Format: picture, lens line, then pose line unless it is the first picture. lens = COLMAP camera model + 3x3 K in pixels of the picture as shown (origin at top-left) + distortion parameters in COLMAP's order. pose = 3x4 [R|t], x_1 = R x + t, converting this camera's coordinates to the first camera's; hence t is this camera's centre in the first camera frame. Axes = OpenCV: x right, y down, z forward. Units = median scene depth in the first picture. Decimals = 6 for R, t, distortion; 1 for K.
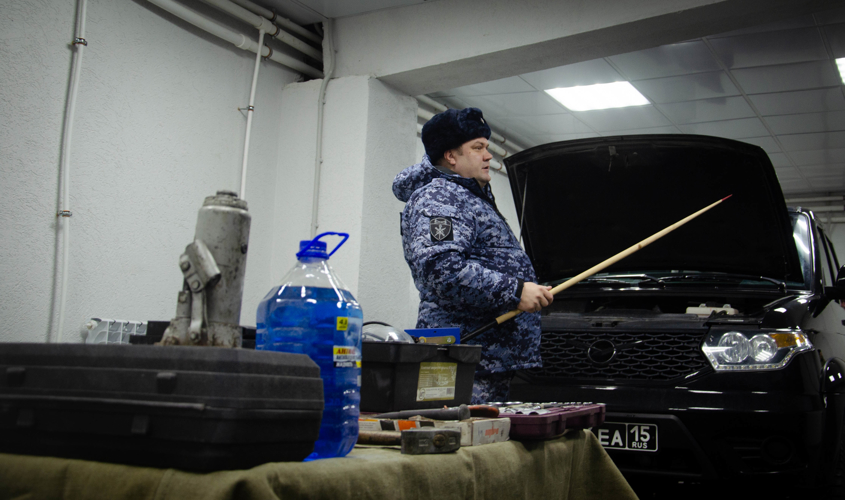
lens RADIAL K [[886.3, 0, 422.8], [0, 886.3, 247.5], [0, 0, 1]] dist [0.054194, 0.000000]
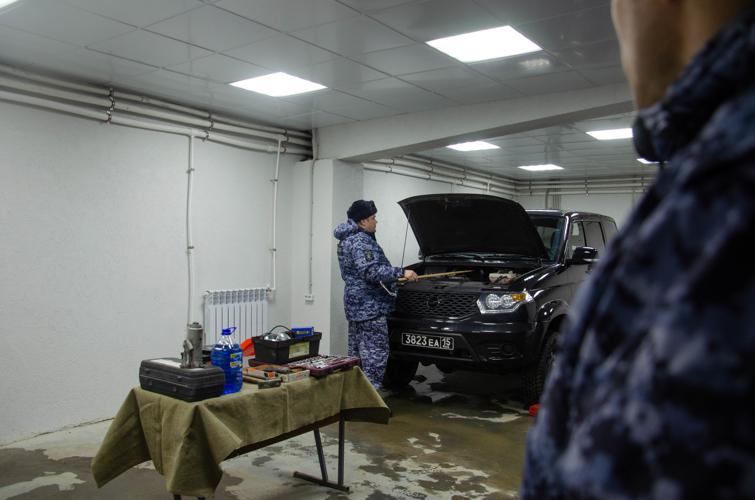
lens RADIAL K [[607.6, 0, 377.2], [0, 607.6, 248.9], [0, 0, 1]] dist [-0.018726, -0.004613]
pose [[0.985586, -0.017031, -0.168313, 0.332859], [0.044044, 0.986442, 0.158090, -0.258329], [0.163339, -0.163225, 0.972974, -0.437758]]
